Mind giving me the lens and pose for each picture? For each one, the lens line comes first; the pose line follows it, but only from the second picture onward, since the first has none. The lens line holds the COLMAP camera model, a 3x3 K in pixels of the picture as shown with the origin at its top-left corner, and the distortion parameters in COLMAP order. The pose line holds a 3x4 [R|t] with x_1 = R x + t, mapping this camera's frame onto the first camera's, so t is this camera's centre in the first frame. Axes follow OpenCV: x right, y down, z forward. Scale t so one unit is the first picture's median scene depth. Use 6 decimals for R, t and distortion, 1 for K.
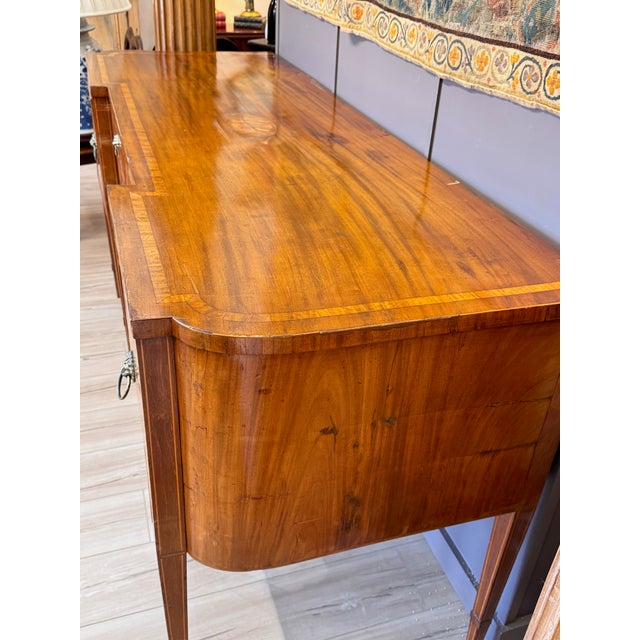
lens RADIAL K [[640.3, 0, 317.1], [0, 640.3, 305.8], [0, 0, 1]] dist [0.053326, 0.000000]
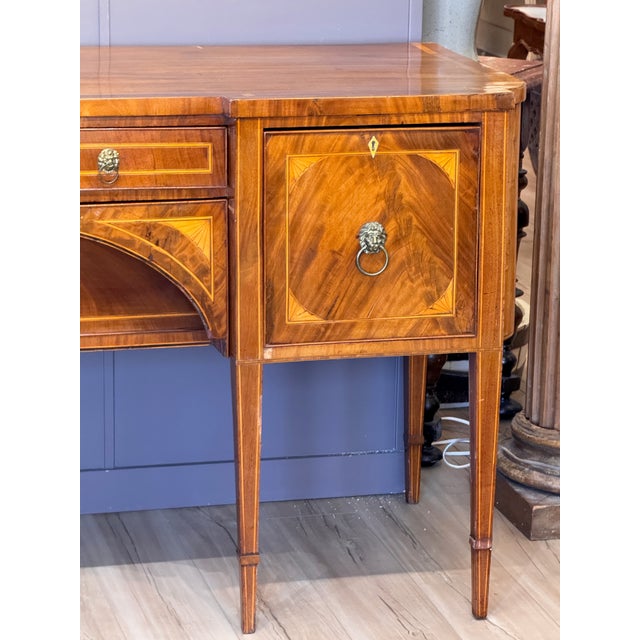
lens RADIAL K [[2306.7, 0, 350.0], [0, 2306.7, 325.4], [0, 0, 1]] dist [0.309205, 0.000000]
pose [[0.044663, -0.293098, 0.955039, -3.312490], [0.493936, 0.837445, 0.233910, -0.568766], [-0.868351, 0.461281, 0.182174, 0.413383]]
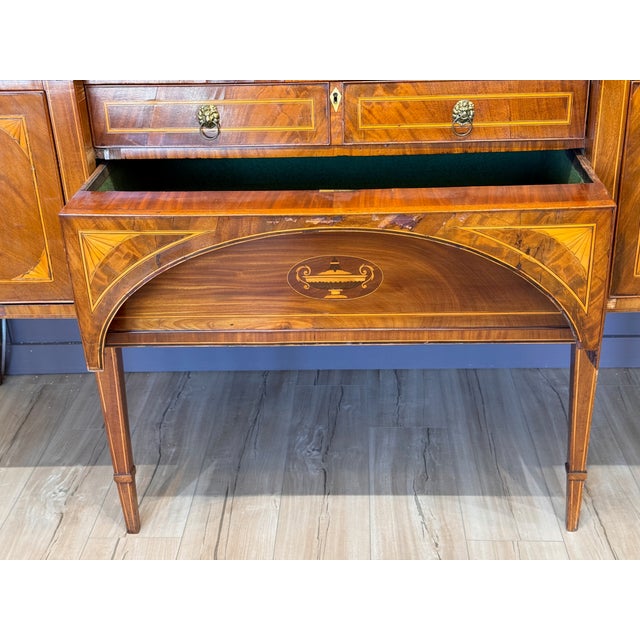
lens RADIAL K [[934.3, 0, 320.7], [0, 934.3, 318.6], [0, 0, 1]] dist [0.162498, 0.000000]
pose [[0.337898, -0.492162, 0.802248, -1.349842], [0.519622, 0.808252, 0.276986, -0.441253], [-0.784740, 0.323273, 0.528845, 0.776467]]
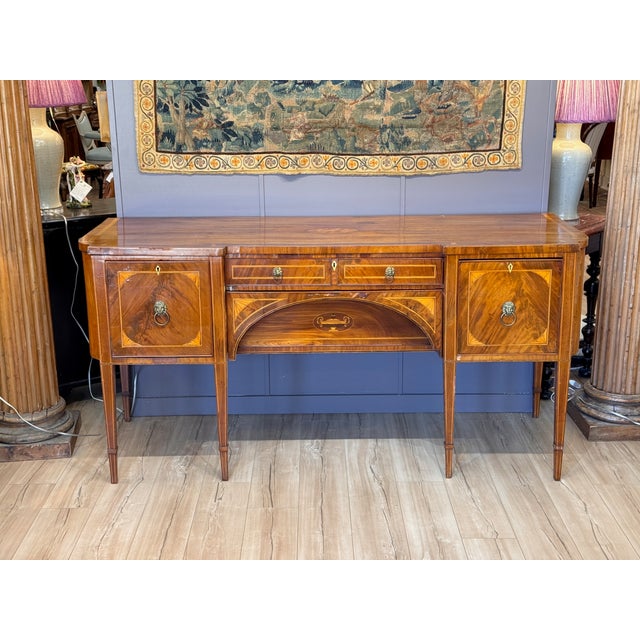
lens RADIAL K [[898.0, 0, 316.9], [0, 898.0, 321.2], [0, 0, 1]] dist [0.135683, 0.000000]
pose [[0.305426, -0.319439, 0.897036, -2.891974], [0.508750, 0.851066, 0.129848, -0.530862], [-0.804915, 0.416708, 0.422452, 0.237209]]
